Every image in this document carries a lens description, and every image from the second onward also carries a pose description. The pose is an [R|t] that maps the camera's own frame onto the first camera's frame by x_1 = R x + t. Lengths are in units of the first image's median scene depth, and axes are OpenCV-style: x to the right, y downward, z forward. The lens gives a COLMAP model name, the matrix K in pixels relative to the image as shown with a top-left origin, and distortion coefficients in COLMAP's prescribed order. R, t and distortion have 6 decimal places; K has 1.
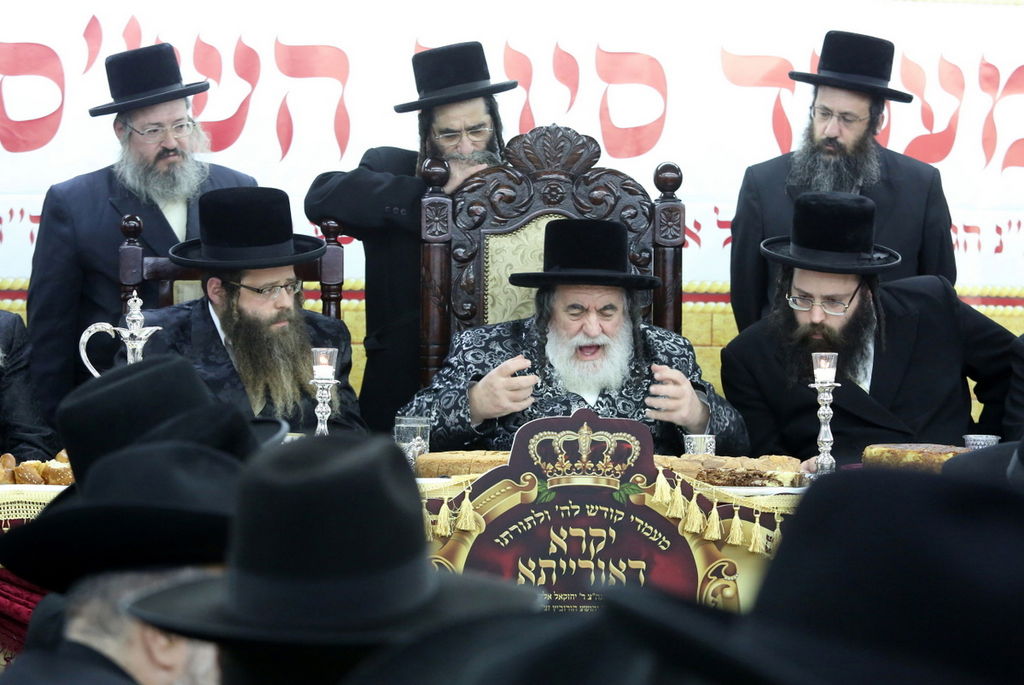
lens RADIAL K [[2763.6, 0, 513.4], [0, 2763.6, 344.5], [0, 0, 1]] dist [-0.192542, 0.000000]
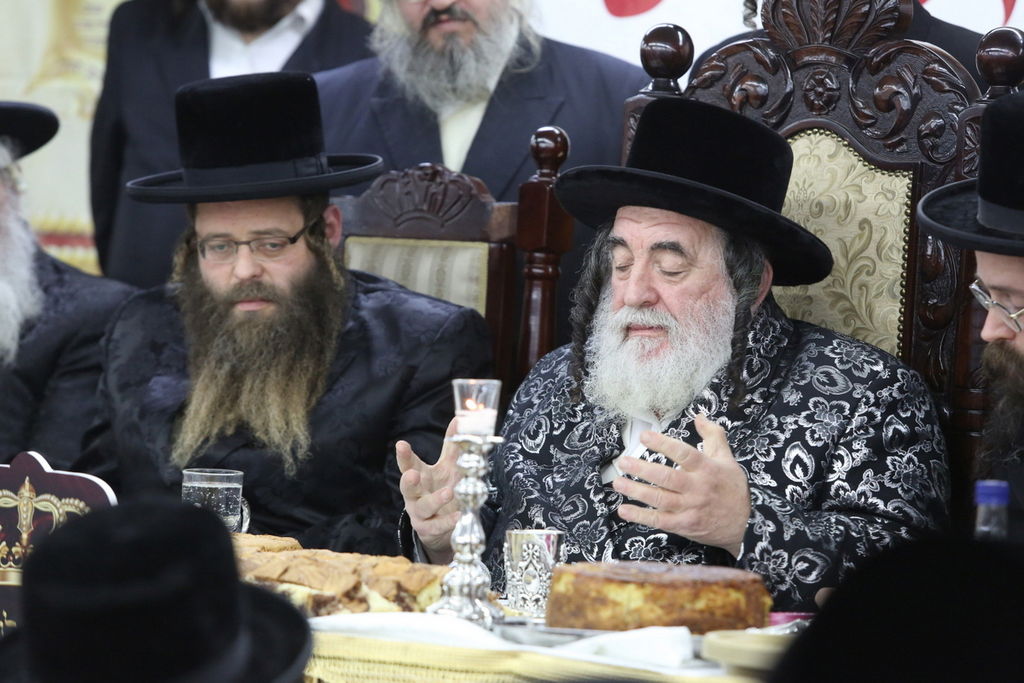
lens RADIAL K [[6136.4, 0, 515.4], [0, 6136.4, 339.6], [0, 0, 1]] dist [1.057960, 0.000000]
pose [[0.663725, 0.029579, -0.747391, 0.866609], [-0.043293, 0.999062, 0.001092, -0.005478], [0.746722, 0.031632, 0.664383, 0.170804]]
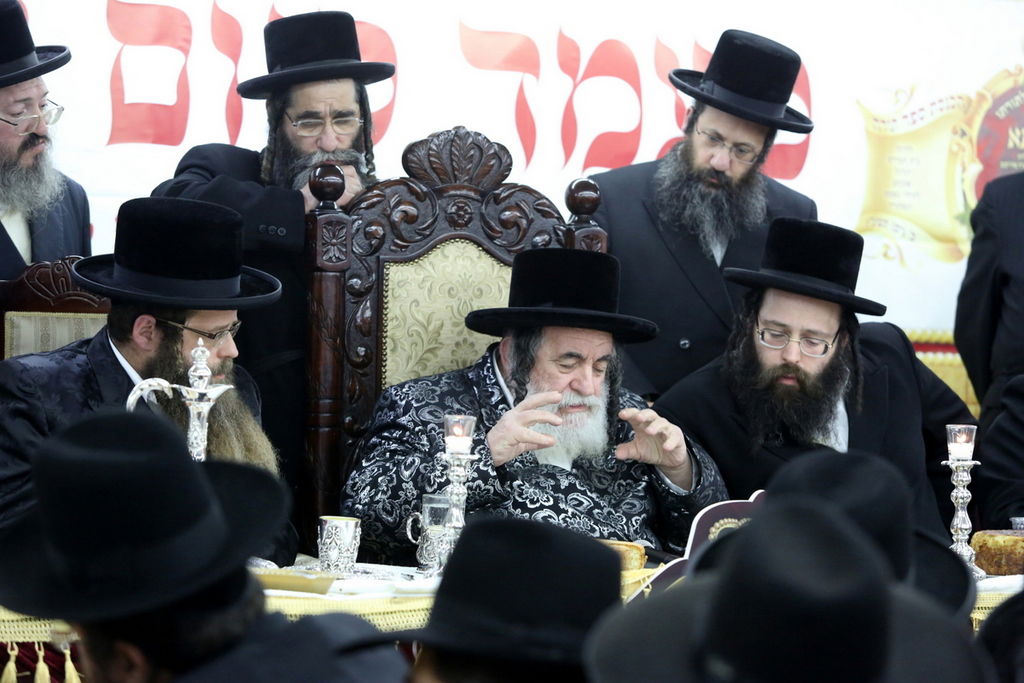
lens RADIAL K [[3807.7, 0, 516.8], [0, 3807.7, 335.0], [0, 0, 1]] dist [0.834933, 0.000000]
pose [[0.923230, 0.017429, 0.383853, -0.400968], [-0.017560, 0.999841, -0.003163, -0.015780], [-0.383847, -0.003820, 0.923389, -0.040262]]
